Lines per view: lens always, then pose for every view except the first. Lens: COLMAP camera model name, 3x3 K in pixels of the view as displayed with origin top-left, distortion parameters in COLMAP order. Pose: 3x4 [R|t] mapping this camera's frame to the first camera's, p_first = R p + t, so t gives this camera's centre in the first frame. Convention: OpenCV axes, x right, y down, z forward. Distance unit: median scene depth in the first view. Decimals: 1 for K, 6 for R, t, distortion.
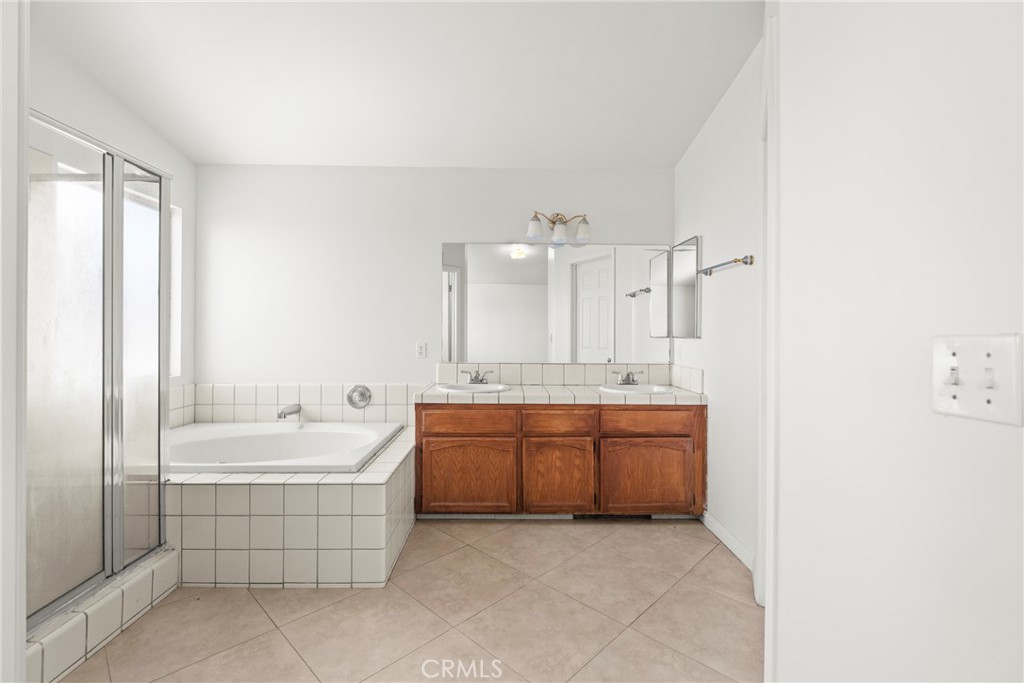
lens RADIAL K [[453.4, 0, 511.7], [0, 453.4, 329.0], [0, 0, 1]] dist [0.004851, -0.005329]
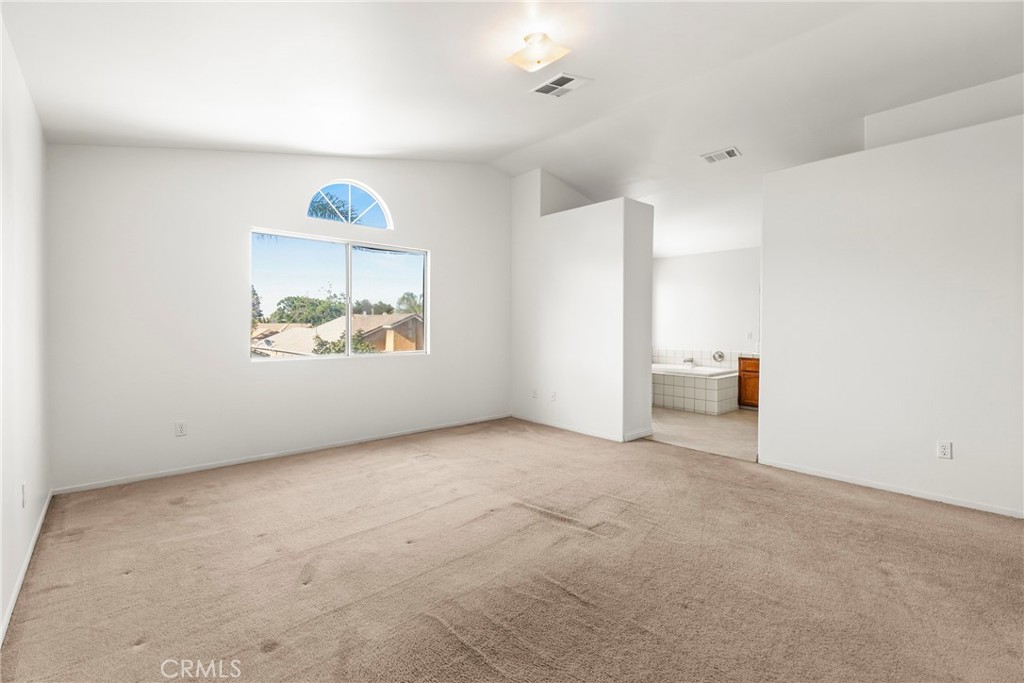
lens RADIAL K [[453.4, 0, 502.8], [0, 453.4, 322.8], [0, 0, 1]] dist [0.004851, -0.005329]
pose [[0.645714, -0.001661, -0.763578, 0.793070], [-0.003787, 0.999978, -0.005378, 0.001823], [0.763570, 0.006364, 0.645694, -1.447706]]
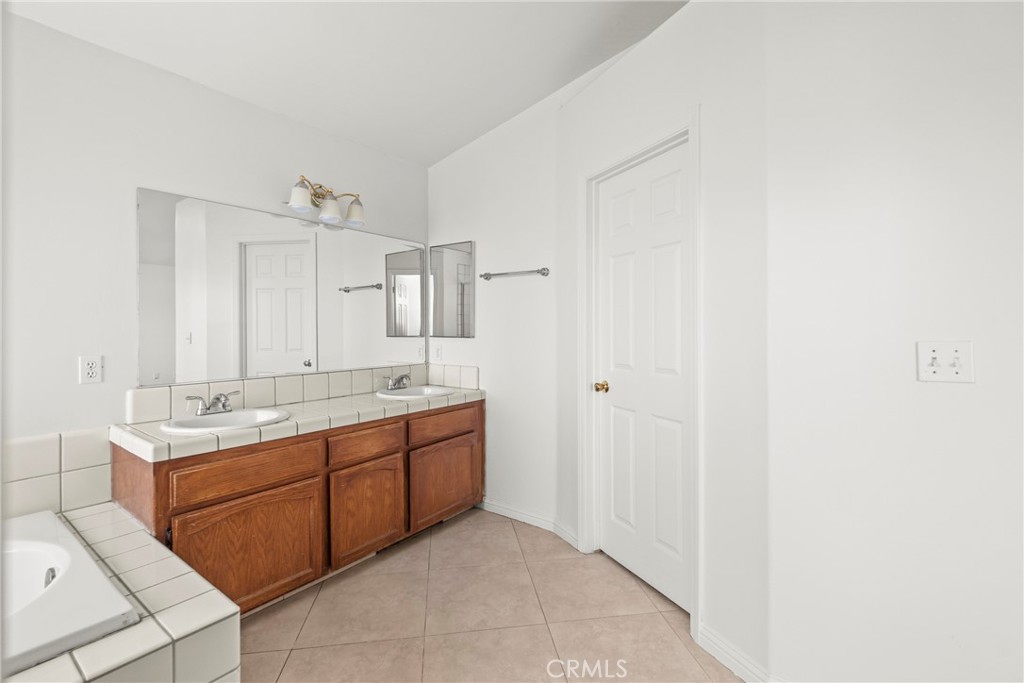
lens RADIAL K [[453.4, 0, 519.4], [0, 453.4, 325.0], [0, 0, 1]] dist [0.004851, -0.005329]
pose [[0.600543, -0.001996, 0.799590, -0.391892], [-0.002292, 0.999988, 0.004218, -0.014315], [-0.799589, -0.004366, 0.600532, 0.286570]]
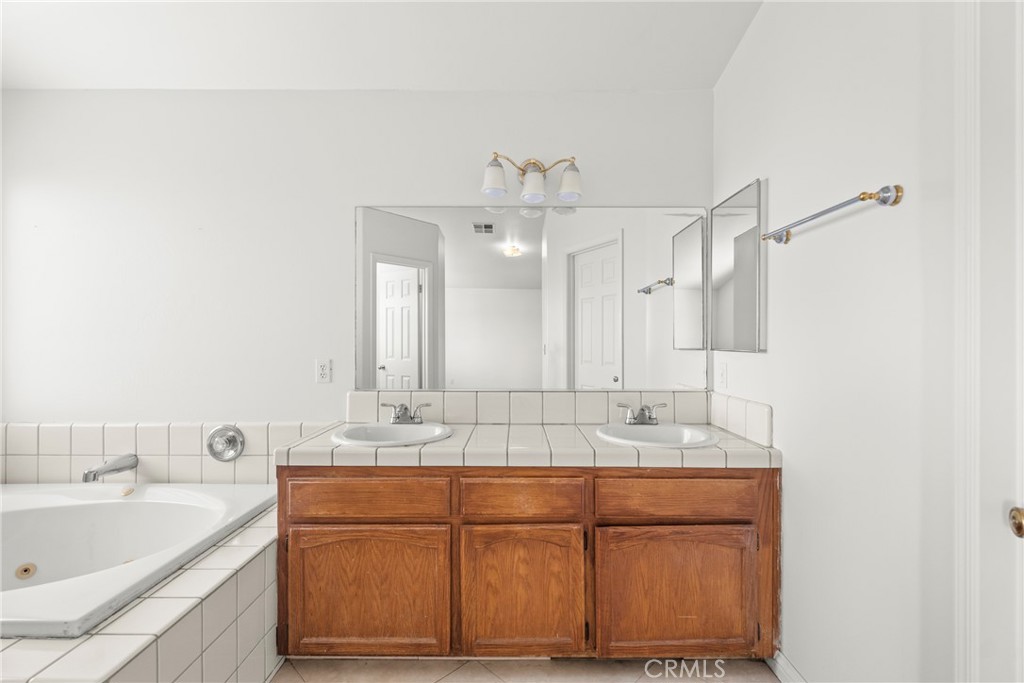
lens RADIAL K [[453.4, 0, 514.4], [0, 453.4, 339.5], [0, 0, 1]] dist [0.004851, -0.005329]
pose [[0.999827, -0.004655, -0.017999, 0.103630], [0.004701, 0.999986, 0.002565, 0.000877], [0.017987, -0.002649, 0.999835, 0.421085]]
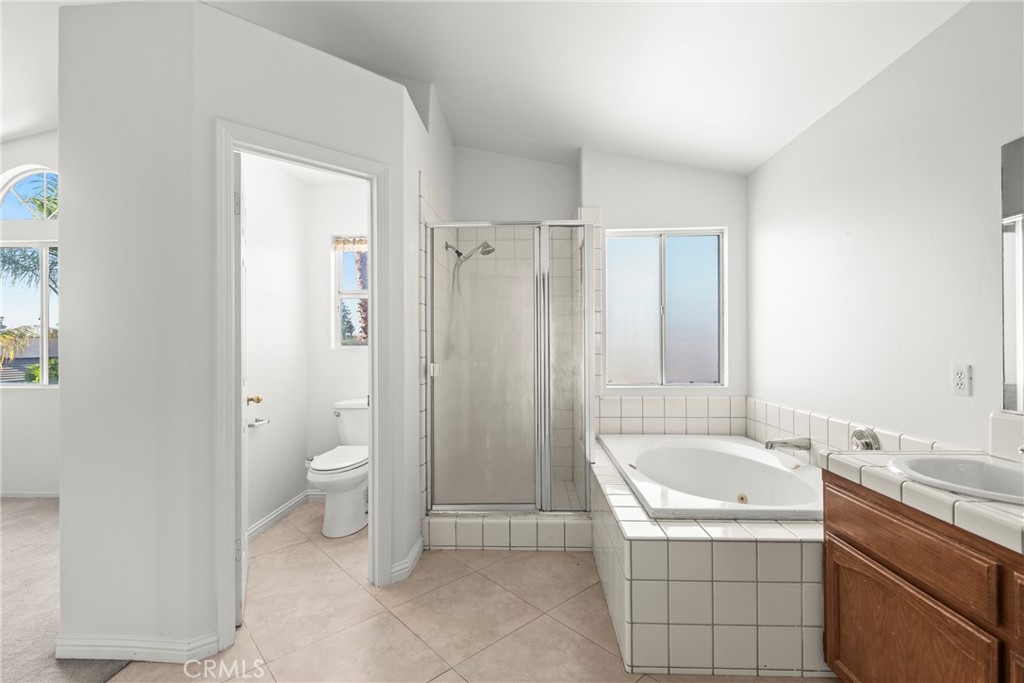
lens RADIAL K [[453.4, 0, 510.7], [0, 453.4, 337.1], [0, 0, 1]] dist [0.004851, -0.005329]
pose [[-0.064743, -0.019682, -0.997708, 0.390918], [0.009928, 0.999743, -0.020367, 0.005336], [0.997853, -0.011224, -0.064531, 0.643239]]
